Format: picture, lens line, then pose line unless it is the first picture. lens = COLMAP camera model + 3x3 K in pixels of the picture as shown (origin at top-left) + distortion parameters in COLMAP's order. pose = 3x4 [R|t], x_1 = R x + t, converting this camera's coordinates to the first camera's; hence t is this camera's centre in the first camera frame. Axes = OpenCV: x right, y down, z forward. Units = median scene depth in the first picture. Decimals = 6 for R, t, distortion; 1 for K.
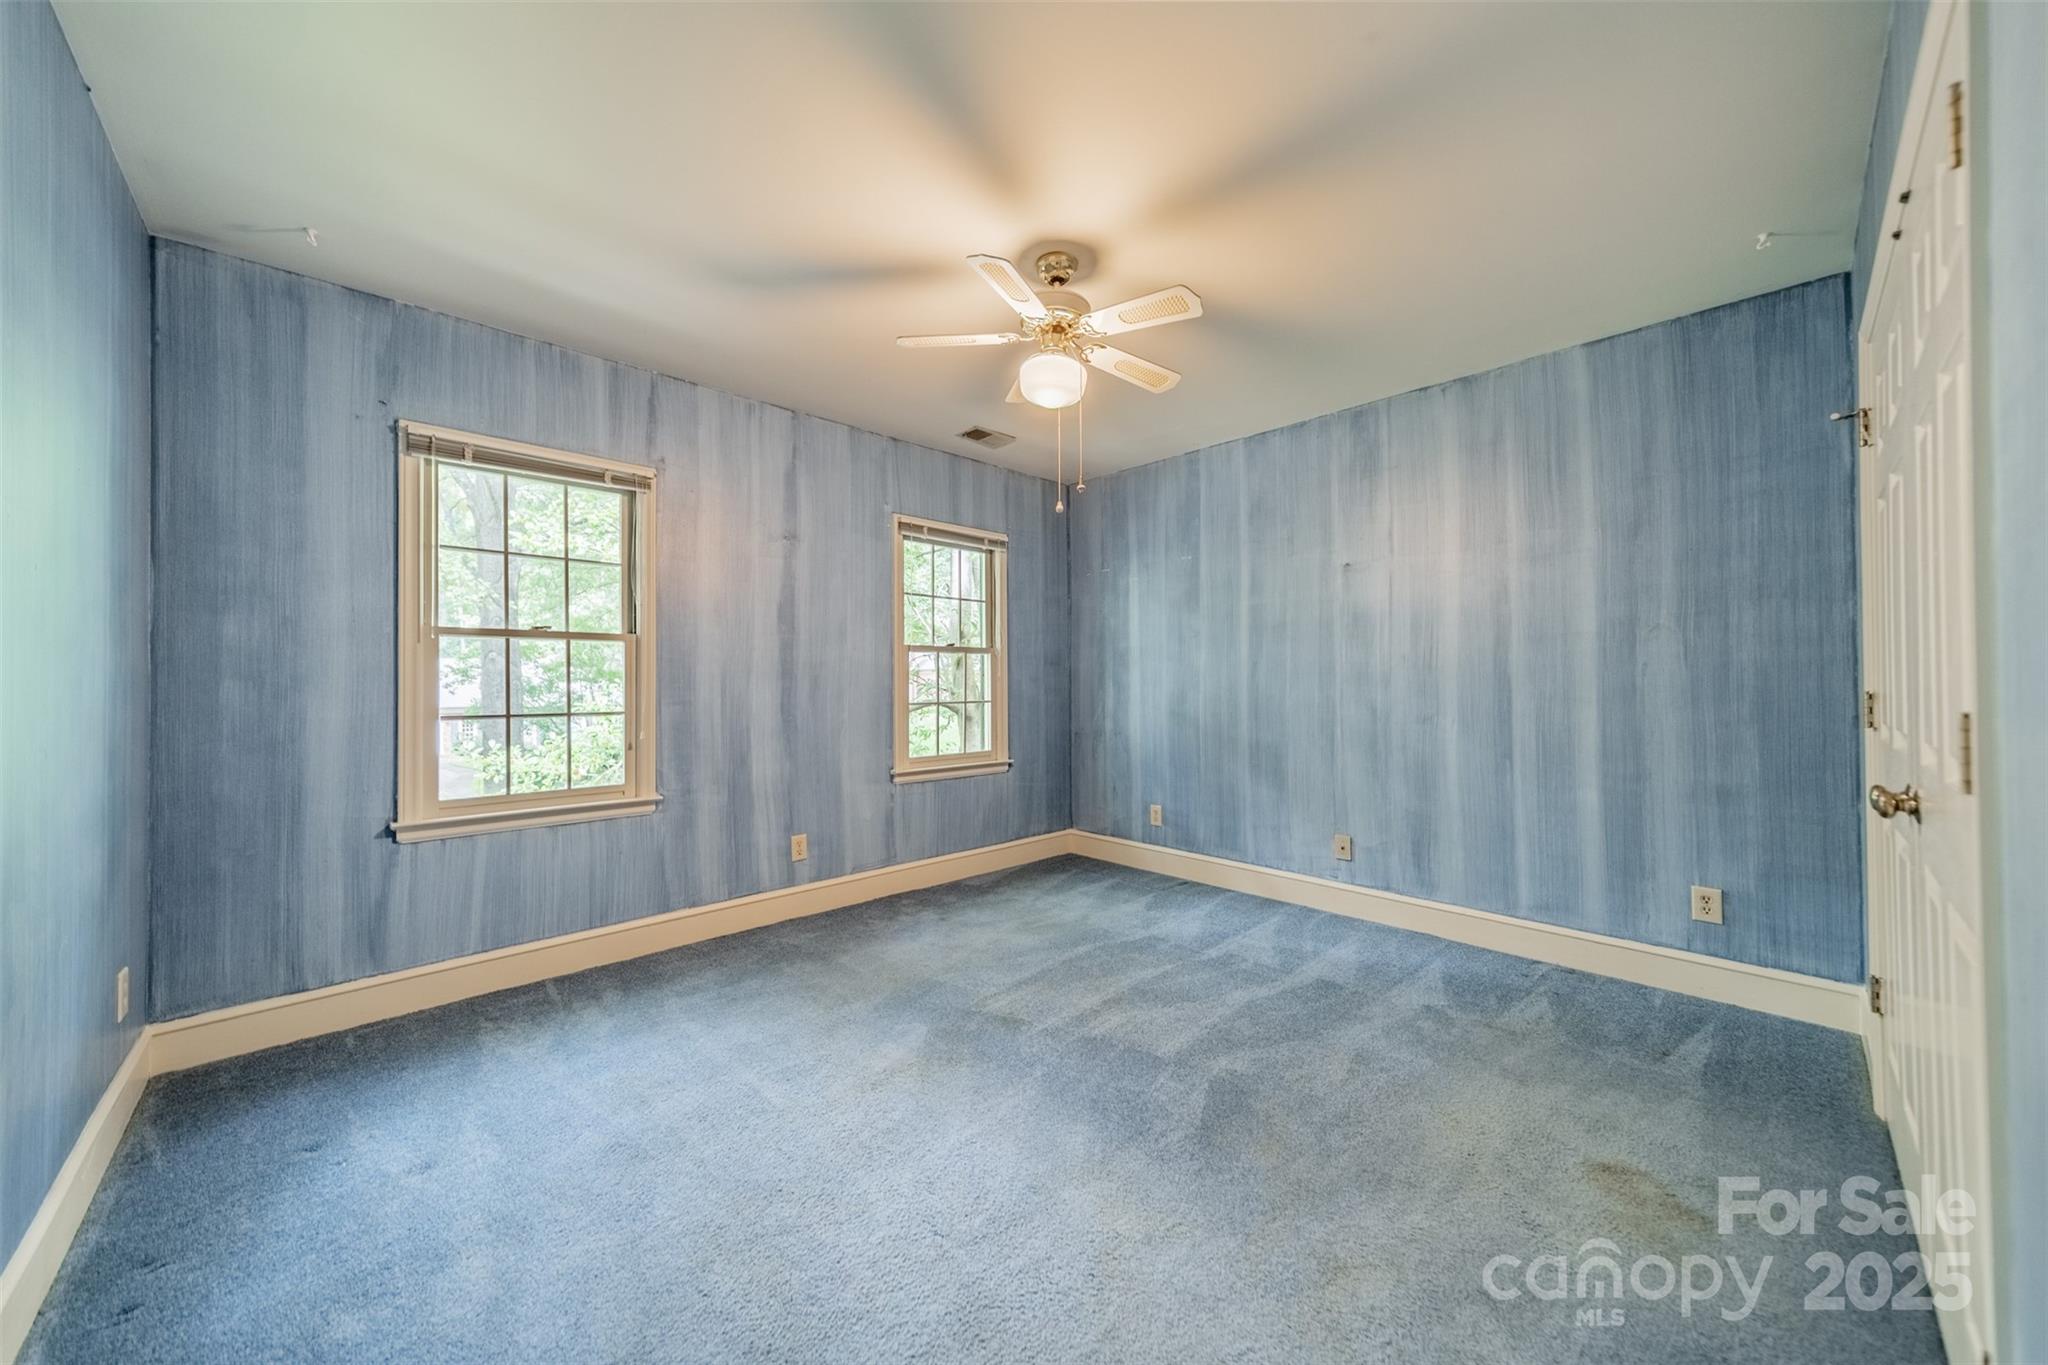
lens RADIAL K [[719.5, 0, 1027.6], [0, 719.5, 678.9], [0, 0, 1]] dist [0.008470, -0.000041]
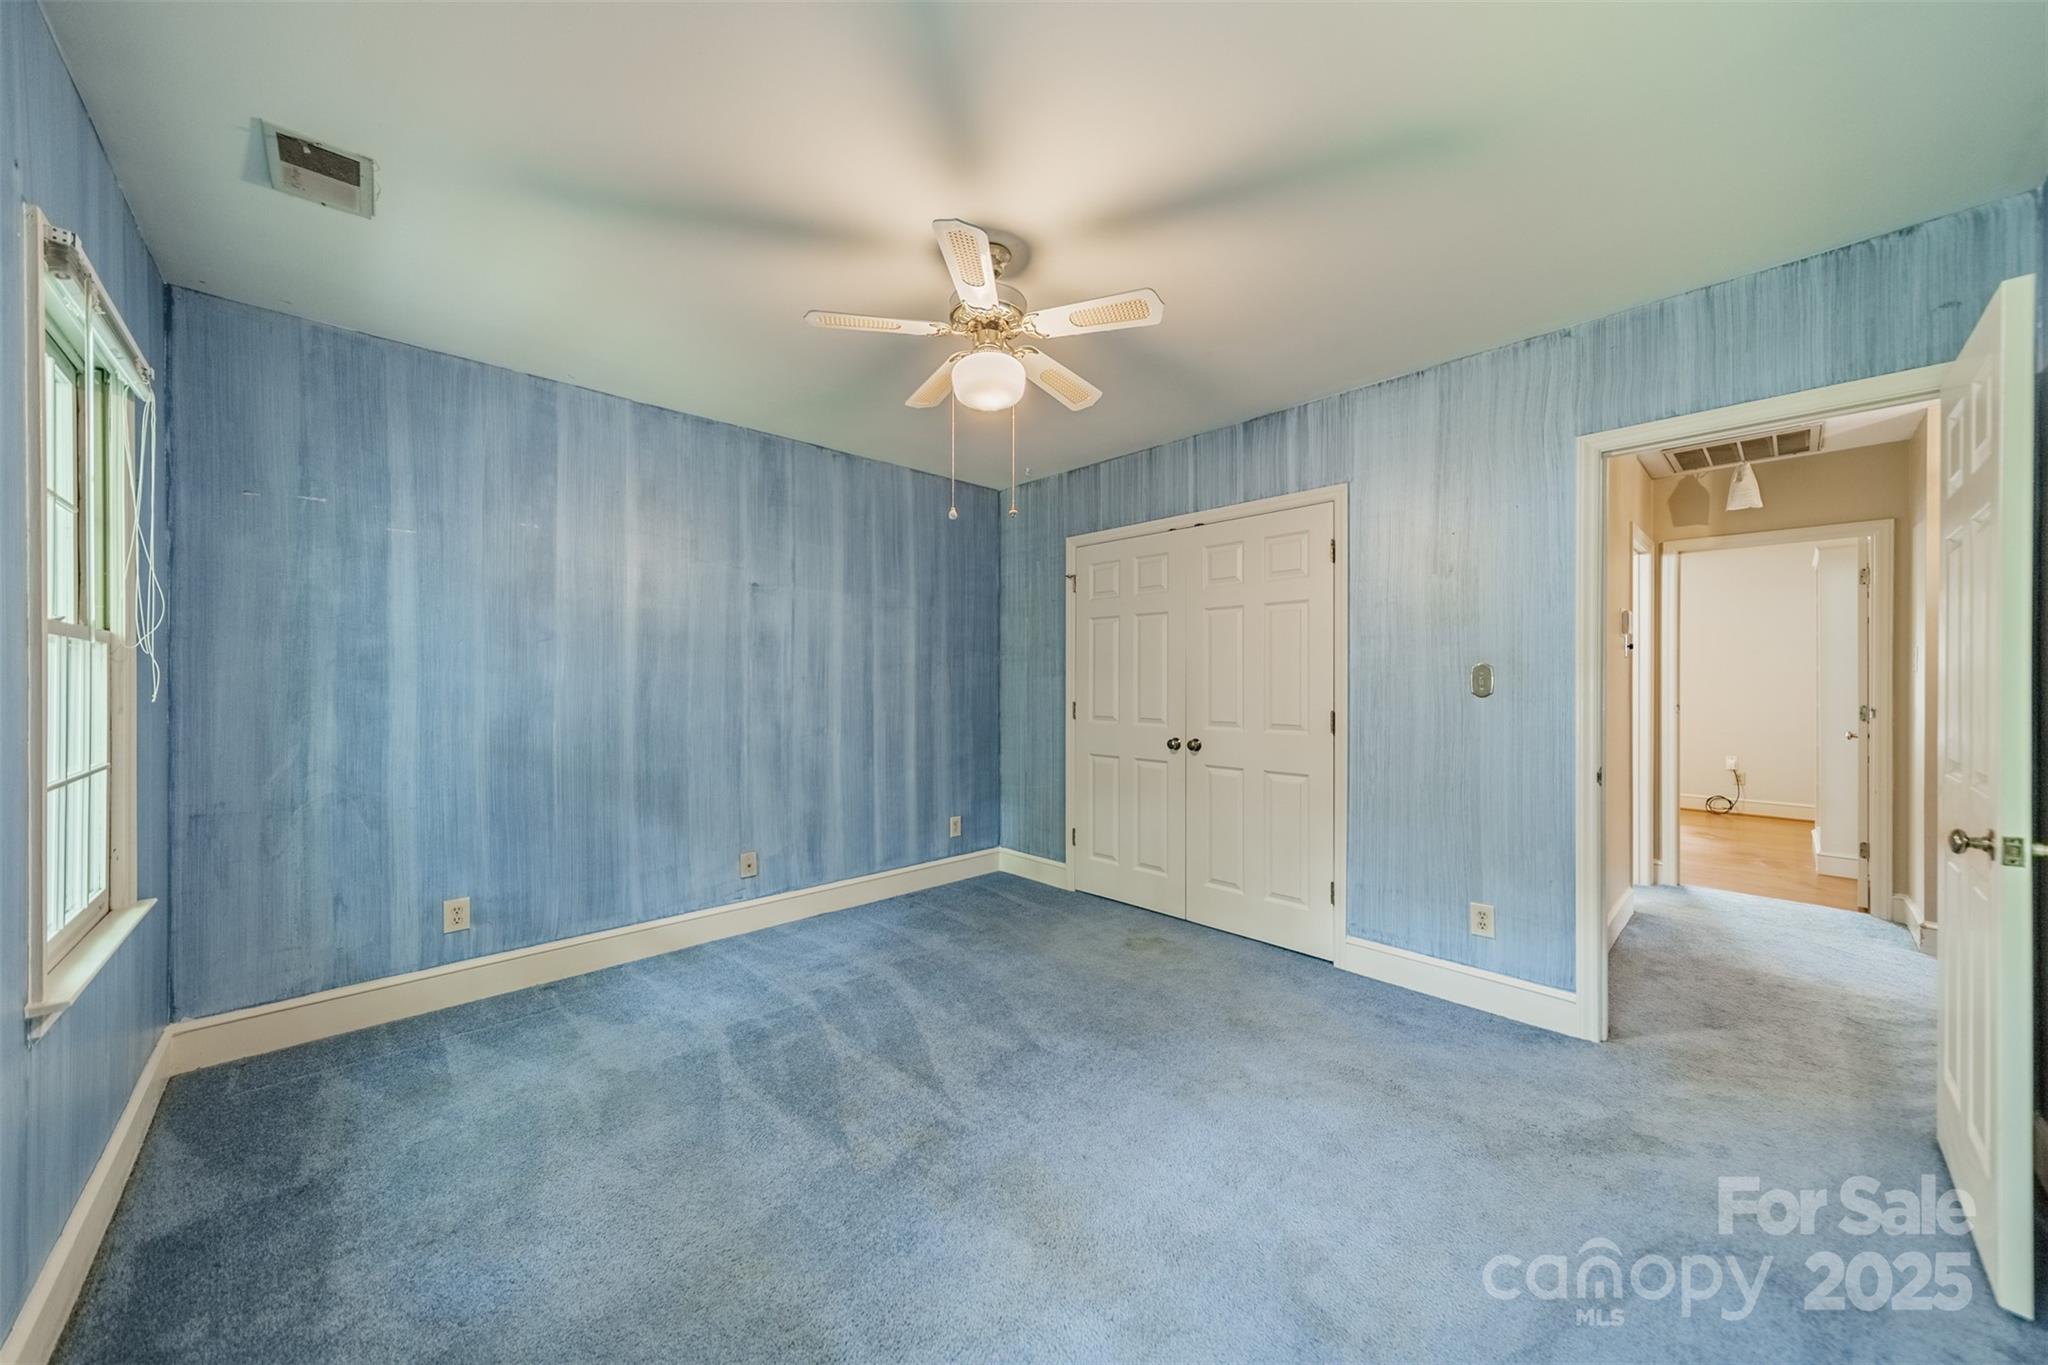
lens RADIAL K [[713.4, 0, 1038.5], [0, 713.4, 683.6], [0, 0, 1]] dist [0.001276, 0.000143]
pose [[-0.007832, -0.001103, 0.999969, -0.582991], [-0.006856, 0.999976, 0.001049, -0.023769], [-0.999946, -0.006848, -0.007839, 0.631350]]
